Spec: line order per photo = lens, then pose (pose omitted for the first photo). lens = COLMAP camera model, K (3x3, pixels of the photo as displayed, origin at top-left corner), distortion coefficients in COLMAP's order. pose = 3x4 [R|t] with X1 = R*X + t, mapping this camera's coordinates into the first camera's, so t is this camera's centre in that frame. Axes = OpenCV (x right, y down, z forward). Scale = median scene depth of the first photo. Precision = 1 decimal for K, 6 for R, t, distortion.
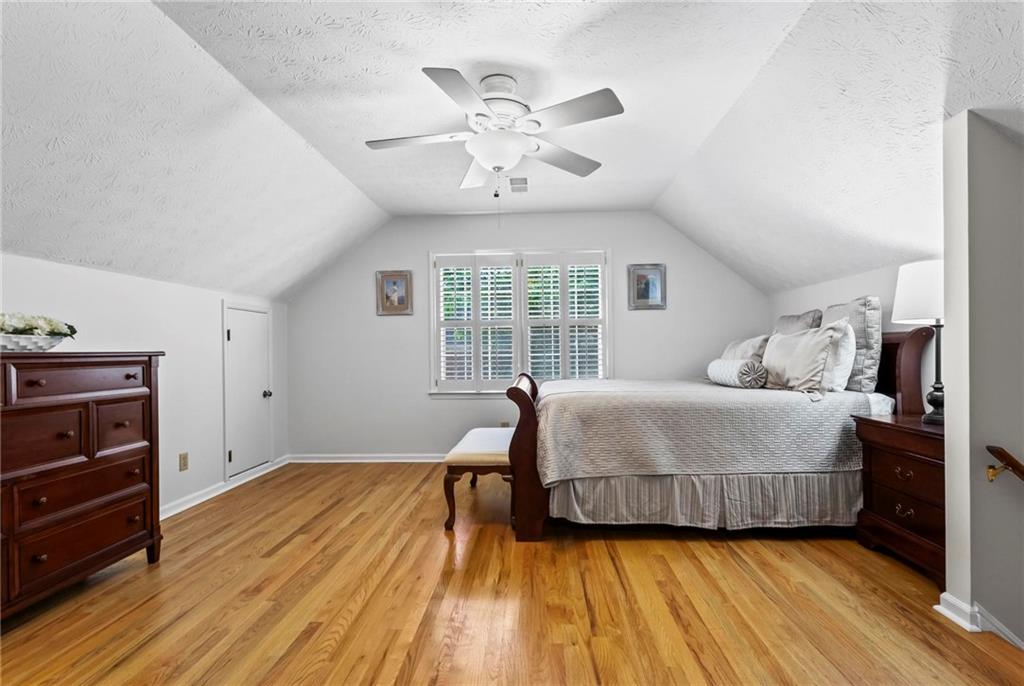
lens RADIAL K [[489.9, 0, 513.9], [0, 489.9, 352.1], [0, 0, 1]] dist [-0.000246, 0.000280]
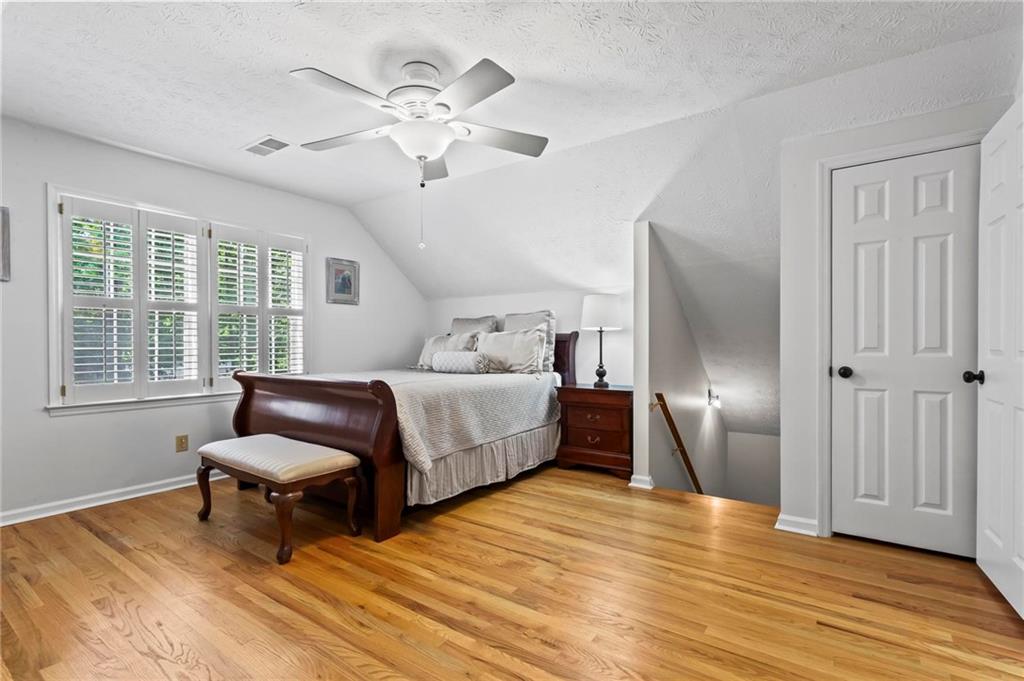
lens RADIAL K [[482.8, 0, 507.6], [0, 482.8, 345.1], [0, 0, 1]] dist [0.001034, 0.000533]
pose [[0.550277, 0.007011, 0.834952, -0.655655], [-0.002973, 0.999975, -0.006438, 0.007679], [-0.834977, 0.001060, 0.550284, 0.278944]]
